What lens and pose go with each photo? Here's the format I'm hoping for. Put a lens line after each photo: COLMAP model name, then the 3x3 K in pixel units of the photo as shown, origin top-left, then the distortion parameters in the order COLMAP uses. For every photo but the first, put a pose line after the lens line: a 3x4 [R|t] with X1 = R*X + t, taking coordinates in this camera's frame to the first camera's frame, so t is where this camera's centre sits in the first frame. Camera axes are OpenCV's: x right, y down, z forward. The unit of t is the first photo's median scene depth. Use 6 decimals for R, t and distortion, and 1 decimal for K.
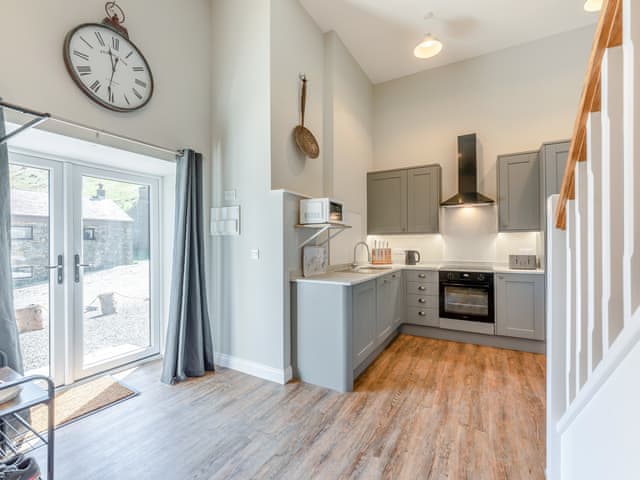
lens RADIAL K [[309.9, 0, 320.0], [0, 309.9, 240.0], [0, 0, 1]] dist [0.001643, 0.000243]
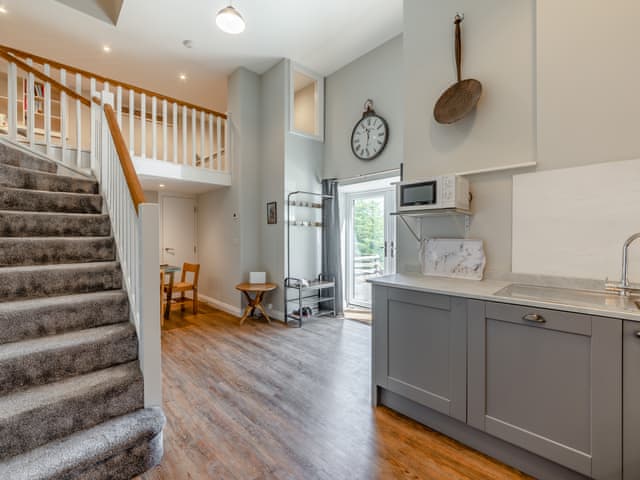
lens RADIAL K [[309.9, 0, 320.0], [0, 309.9, 240.0], [0, 0, 1]] dist [0.001643, 0.000243]
pose [[-0.325445, 0.013636, -0.945463, 1.142921], [0.007314, 0.999902, 0.011904, 0.014661], [0.945533, -0.003041, -0.325513, 1.350523]]
